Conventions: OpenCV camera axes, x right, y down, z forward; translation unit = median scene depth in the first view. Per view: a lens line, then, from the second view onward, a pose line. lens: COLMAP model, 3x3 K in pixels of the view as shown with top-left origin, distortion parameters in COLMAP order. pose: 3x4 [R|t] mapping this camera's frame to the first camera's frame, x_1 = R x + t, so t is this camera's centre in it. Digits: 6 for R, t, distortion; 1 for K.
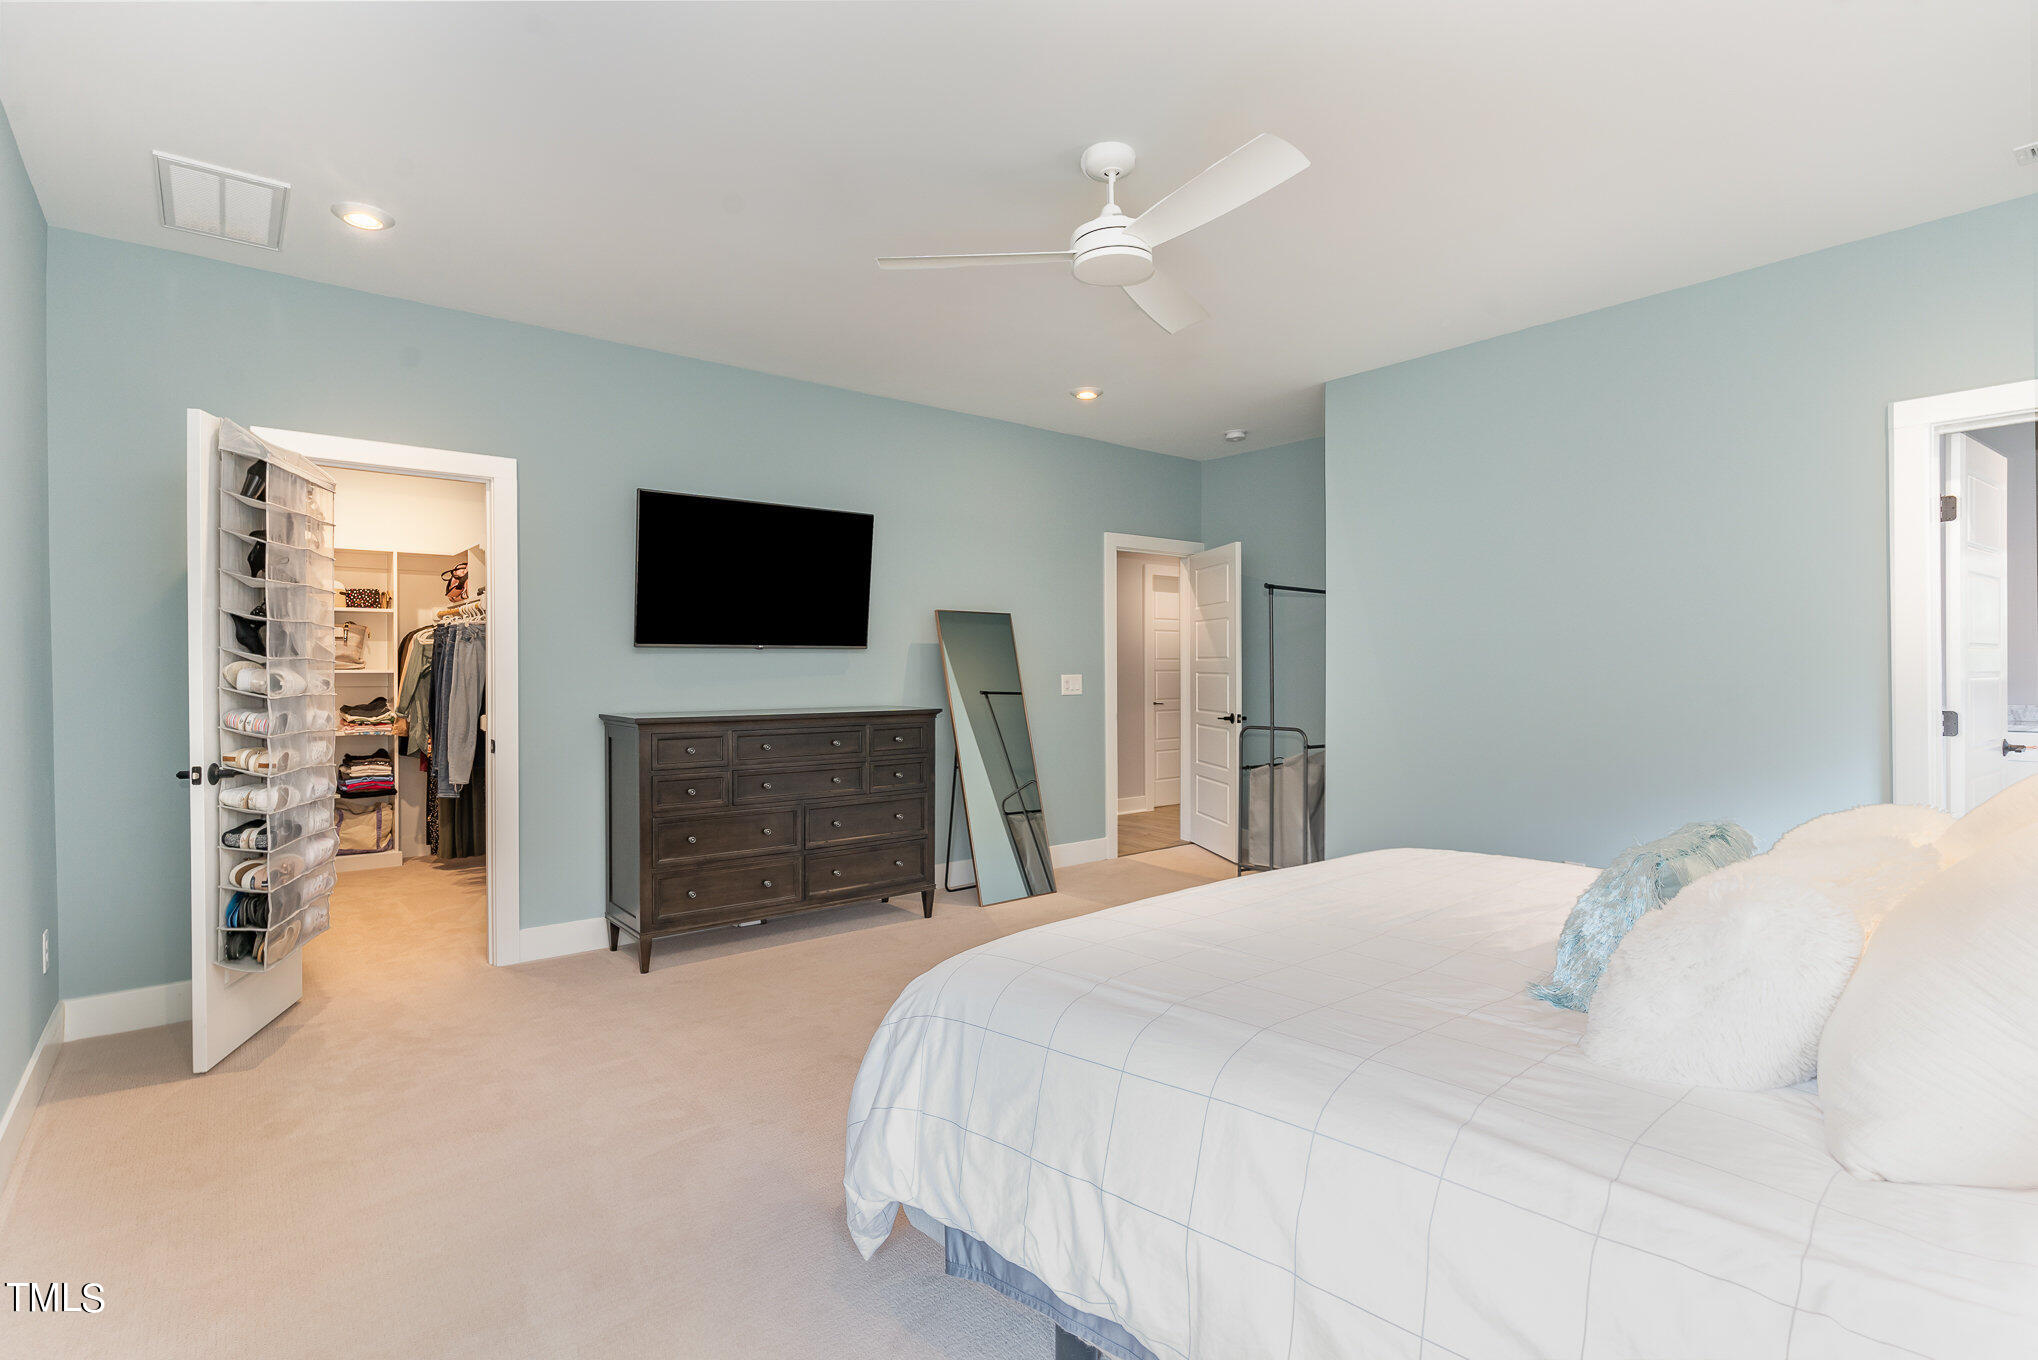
lens RADIAL K [[977.3, 0, 999.0], [0, 977.3, 679.6], [0, 0, 1]] dist [0.000109, -0.001053]
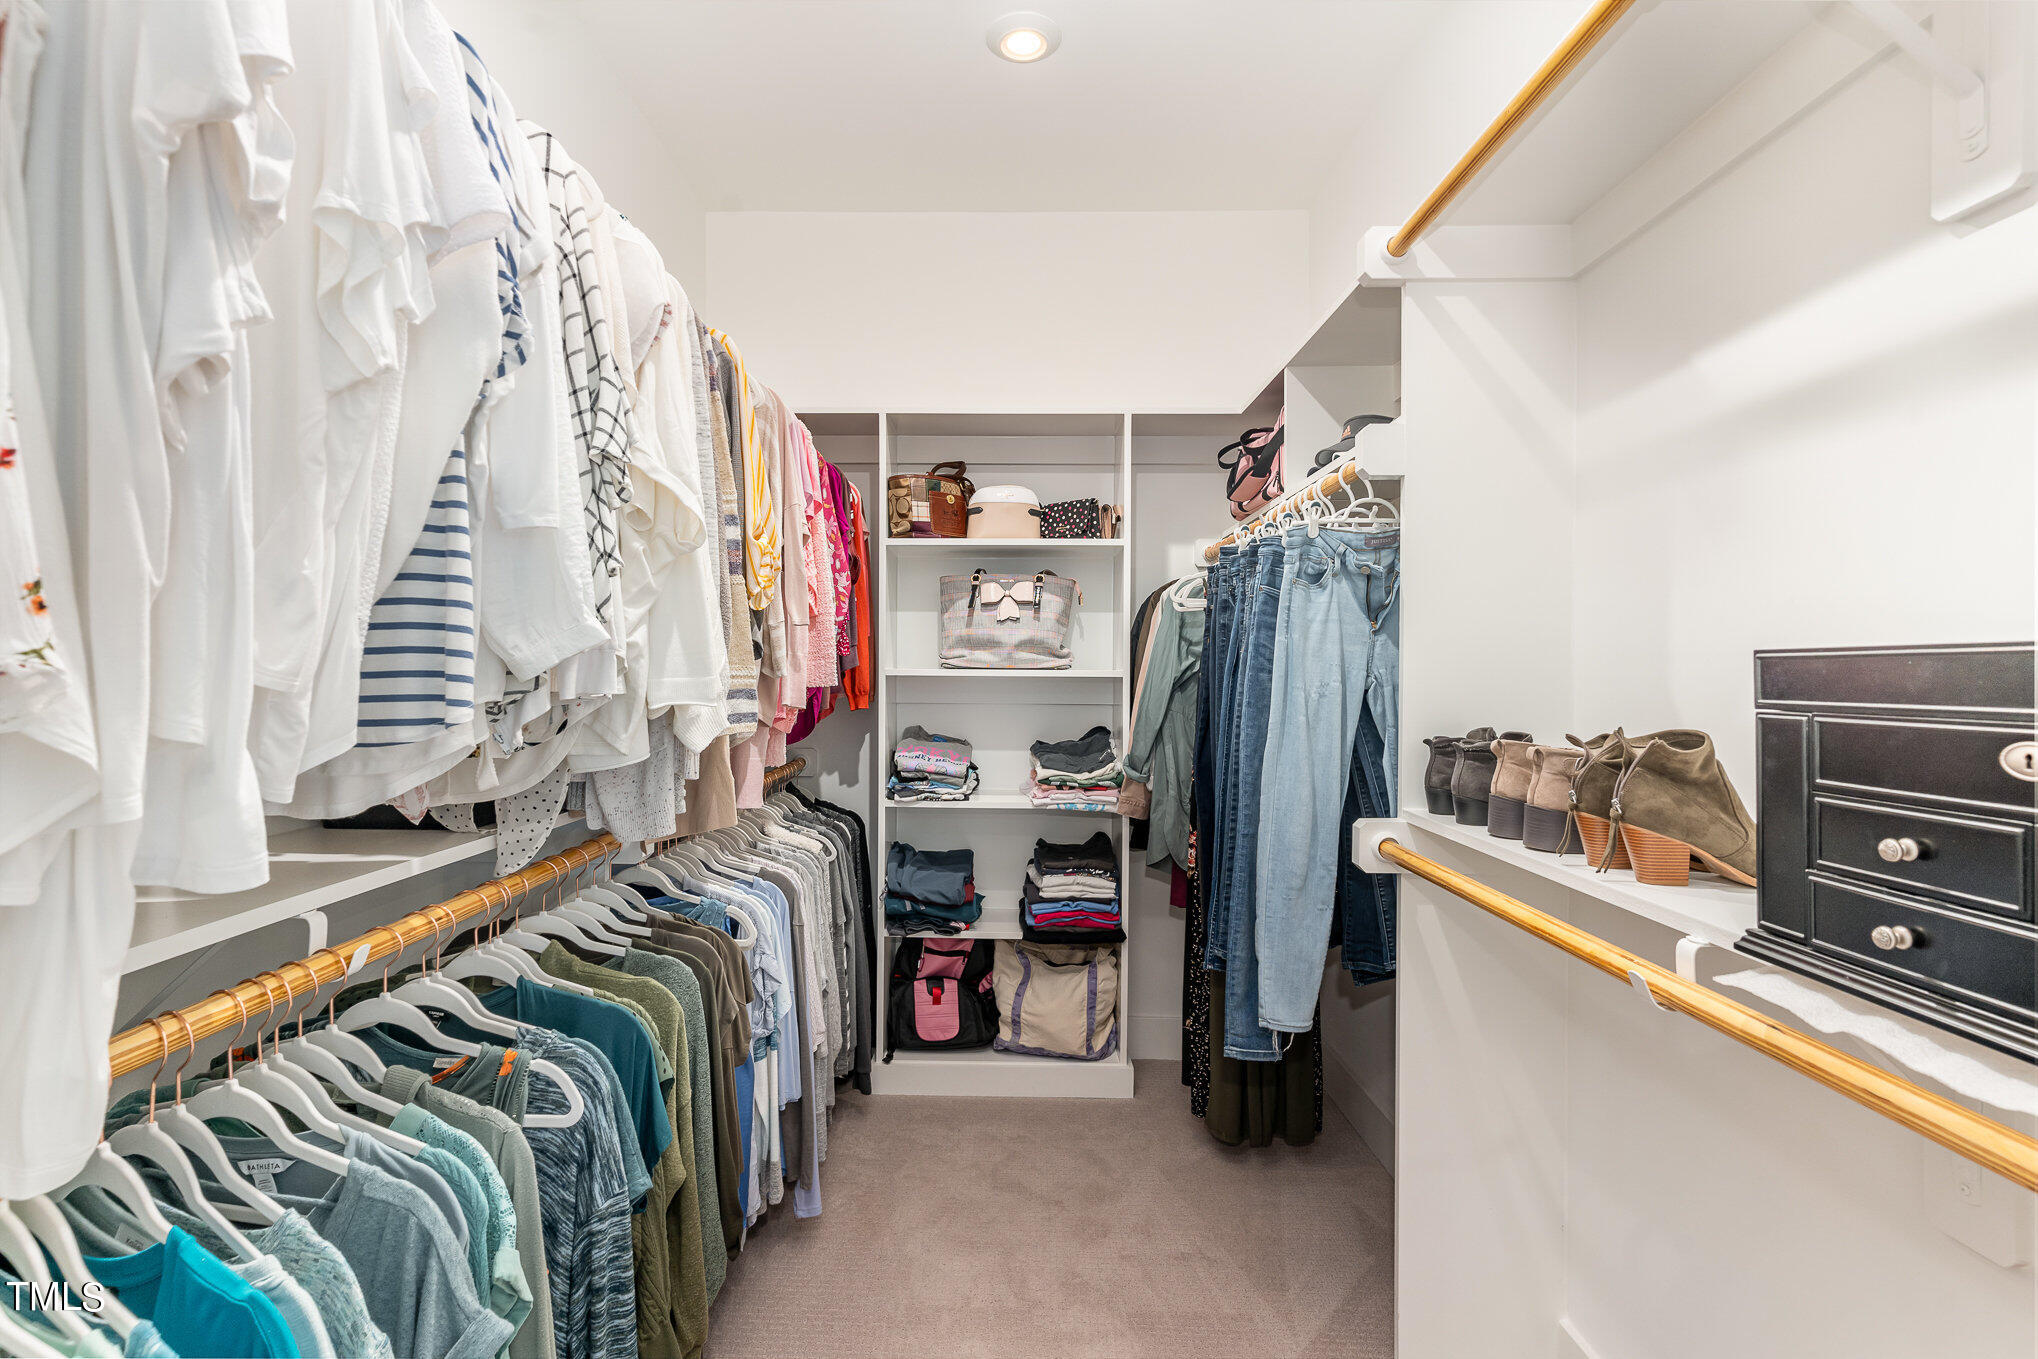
lens RADIAL K [[977.3, 0, 1012.2], [0, 977.3, 680.1], [0, 0, 1]] dist [0.000109, -0.001053]
pose [[0.778336, 0.011279, -0.627746, -0.372895], [-0.011733, 0.999925, 0.003419, -0.006586], [0.627738, 0.004704, 0.778410, 0.612467]]
